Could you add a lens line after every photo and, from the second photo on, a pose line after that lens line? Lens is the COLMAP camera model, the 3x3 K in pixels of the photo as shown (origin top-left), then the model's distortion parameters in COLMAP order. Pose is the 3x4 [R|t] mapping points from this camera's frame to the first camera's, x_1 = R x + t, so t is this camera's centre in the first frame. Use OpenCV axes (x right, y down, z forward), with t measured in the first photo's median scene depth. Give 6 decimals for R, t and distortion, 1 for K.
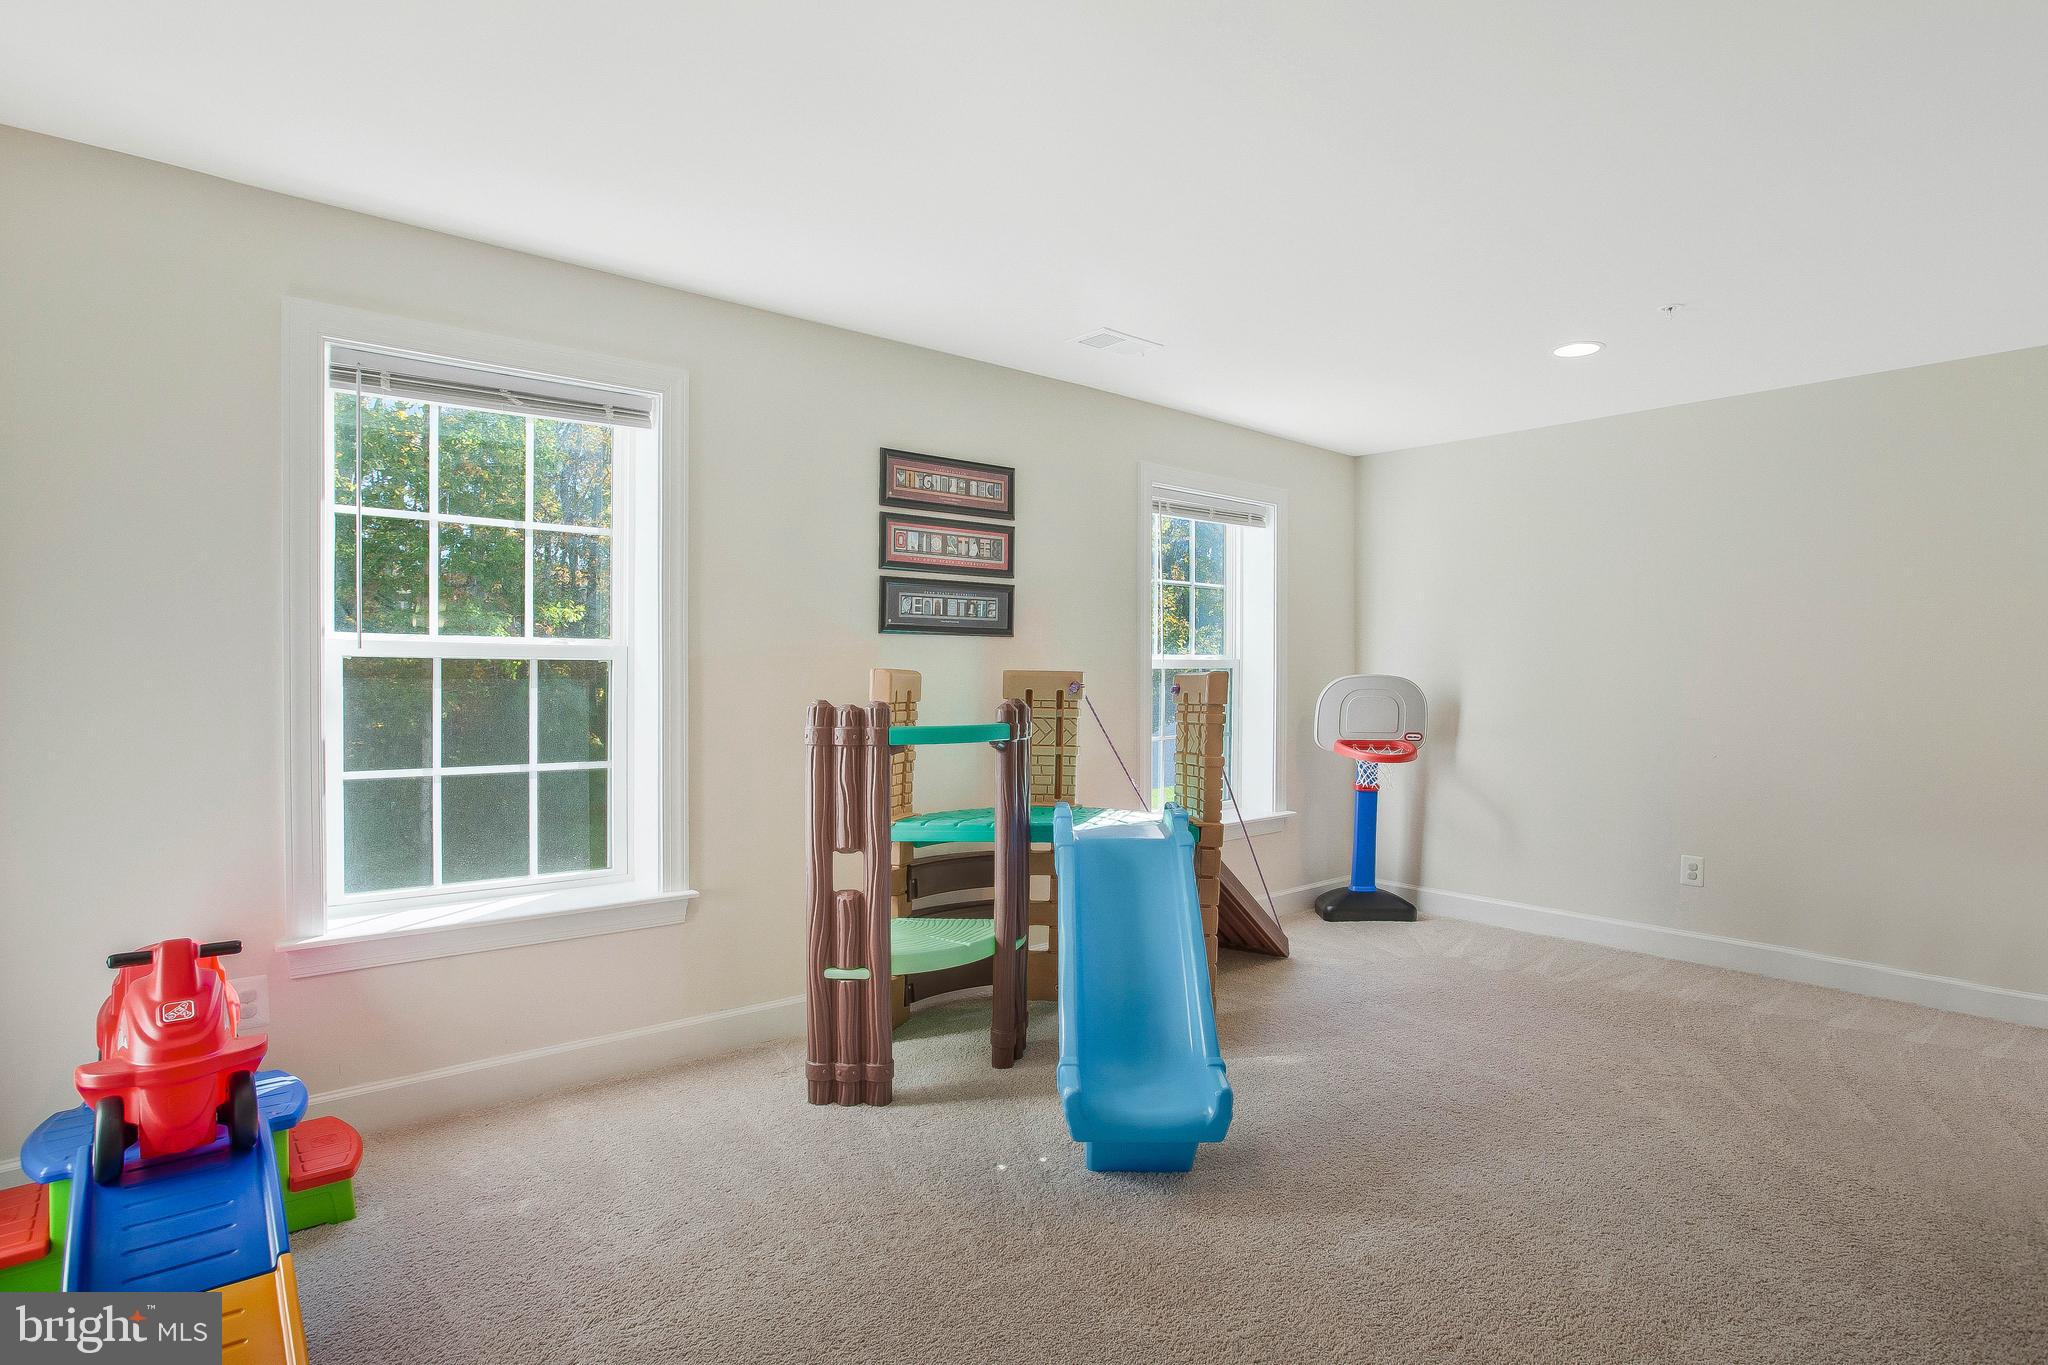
lens RADIAL K [[1012.3, 0, 1037.1], [0, 1012.3, 676.3], [0, 0, 1]] dist [-0.063975, 0.000262]
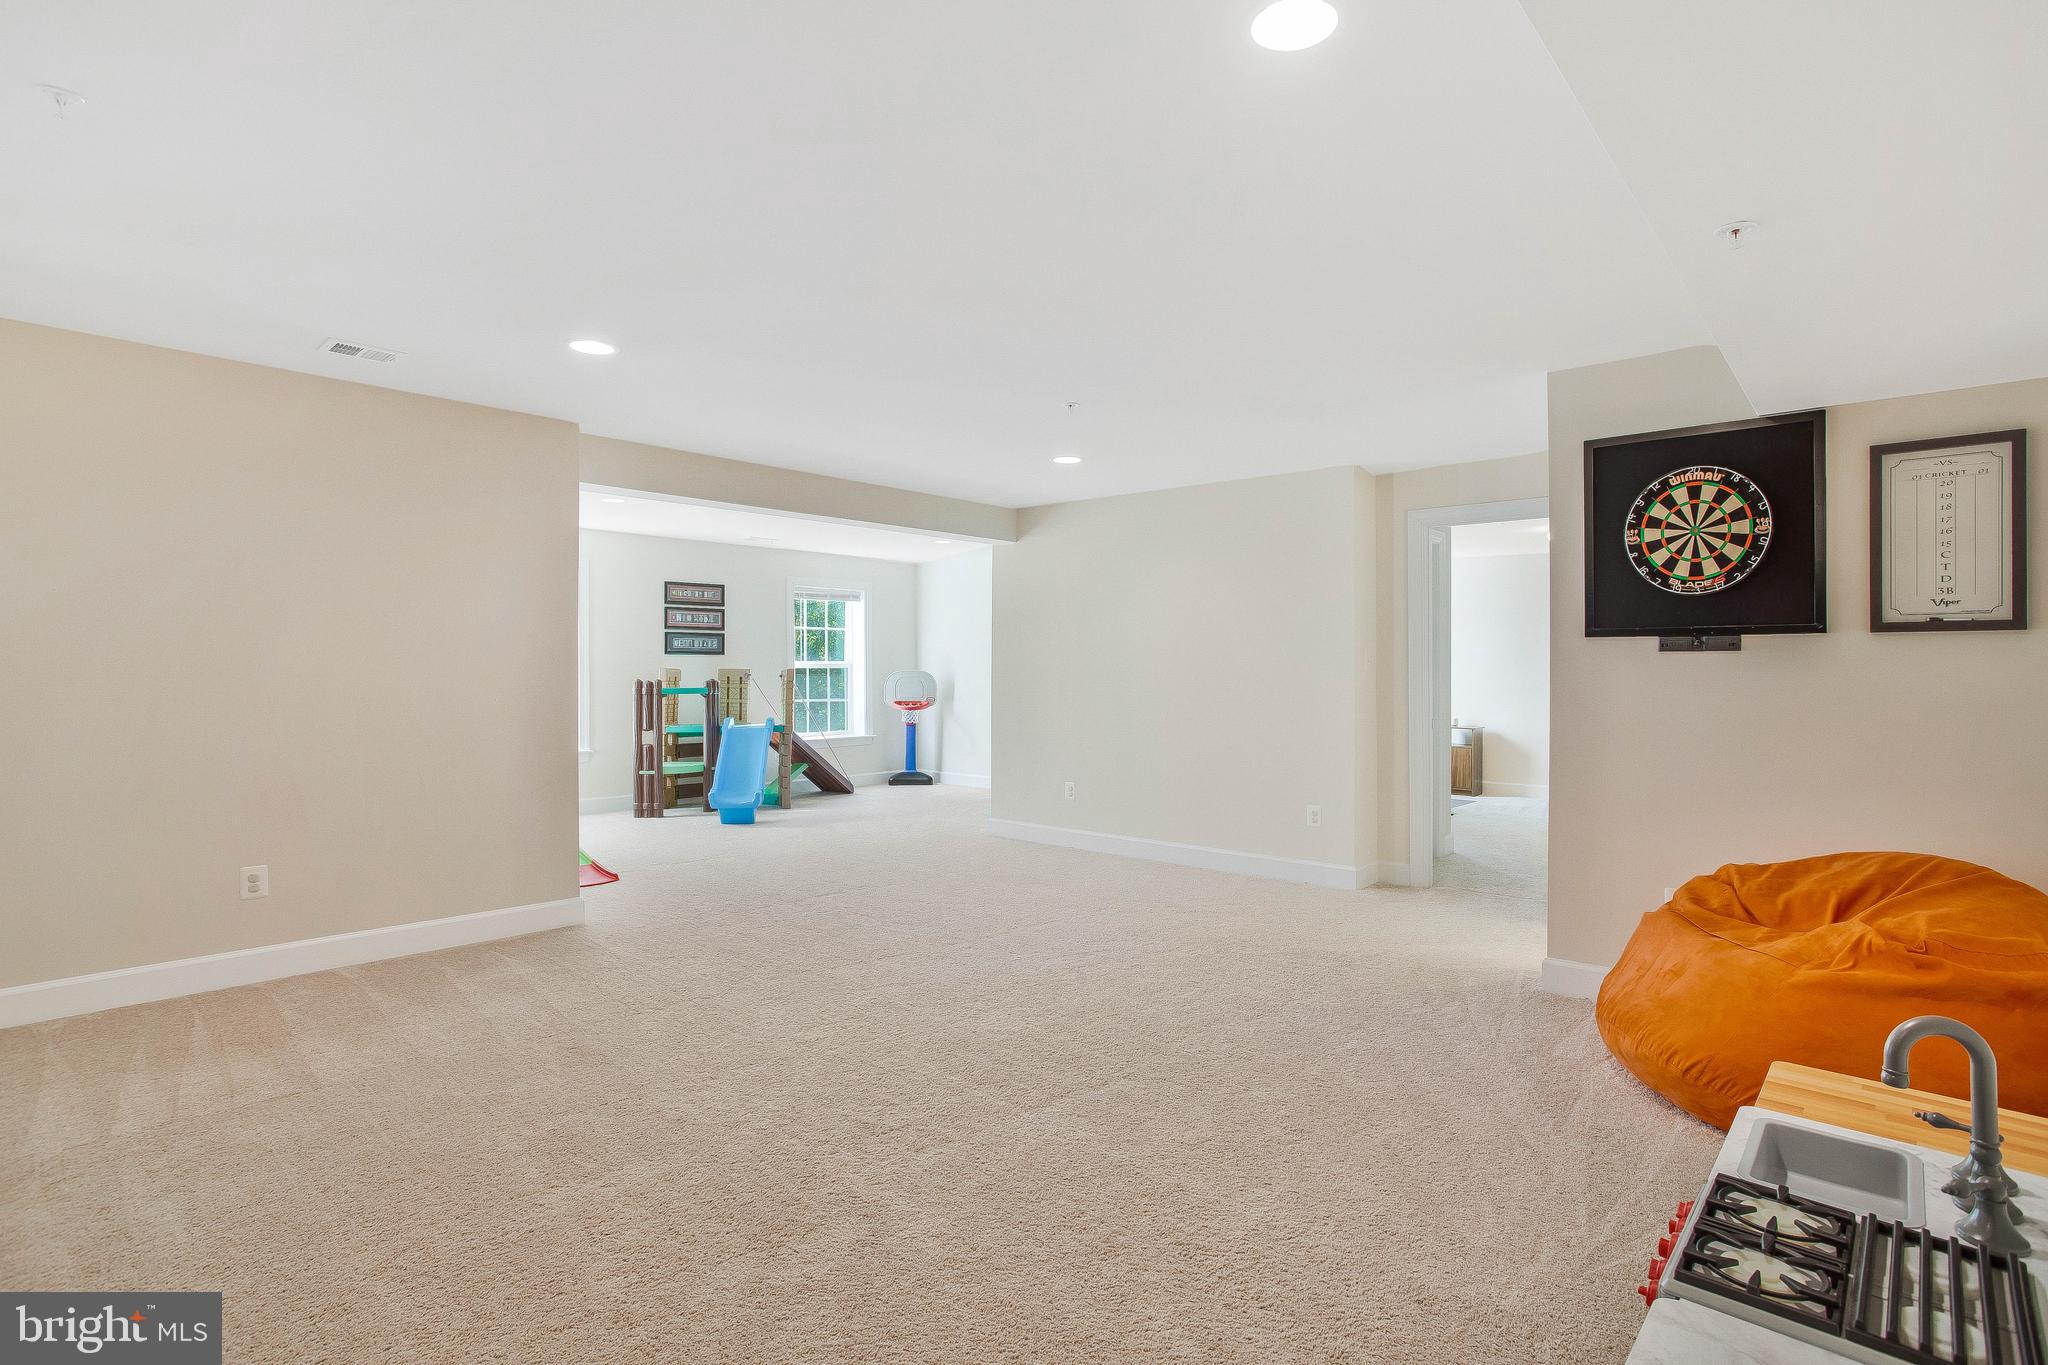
lens RADIAL K [[1012.3, 0, 1037.1], [0, 1012.3, 676.3], [0, 0, 1]] dist [-0.063975, 0.000262]
pose [[0.991612, -0.004630, 0.129166, 0.432663], [0.004661, 0.999989, 0.000065, 0.016091], [-0.129165, 0.000538, 0.991623, -1.572189]]
